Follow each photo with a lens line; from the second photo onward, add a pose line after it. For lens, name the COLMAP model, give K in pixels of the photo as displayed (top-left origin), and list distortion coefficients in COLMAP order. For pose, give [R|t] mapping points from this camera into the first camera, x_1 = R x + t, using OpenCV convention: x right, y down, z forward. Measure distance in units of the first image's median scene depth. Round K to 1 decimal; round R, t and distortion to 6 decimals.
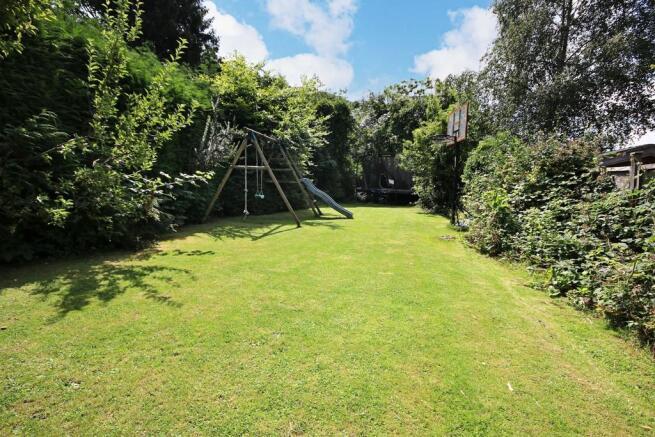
lens RADIAL K [[307.8, 0, 326.3], [0, 307.8, 217.4], [0, 0, 1]] dist [0.002509, 0.000284]
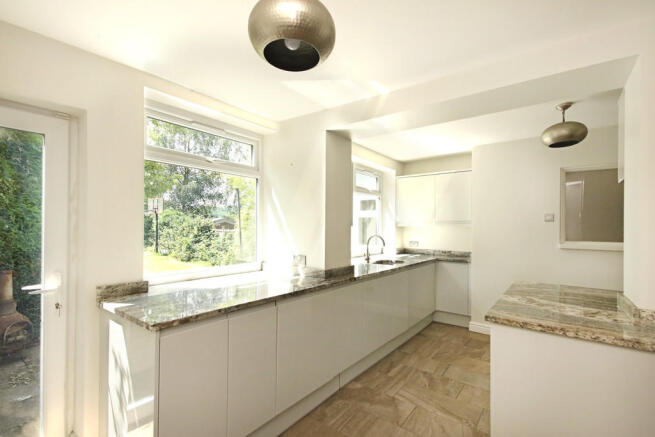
lens RADIAL K [[300.4, 0, 326.8], [0, 300.4, 221.8], [0, 0, 1]] dist [-0.003701, -0.000990]
pose [[0.402673, 0.018755, 0.915152, -1.427873], [0.079906, 0.995253, -0.055556, 0.023063], [-0.911849, 0.095497, 0.399263, -1.243766]]
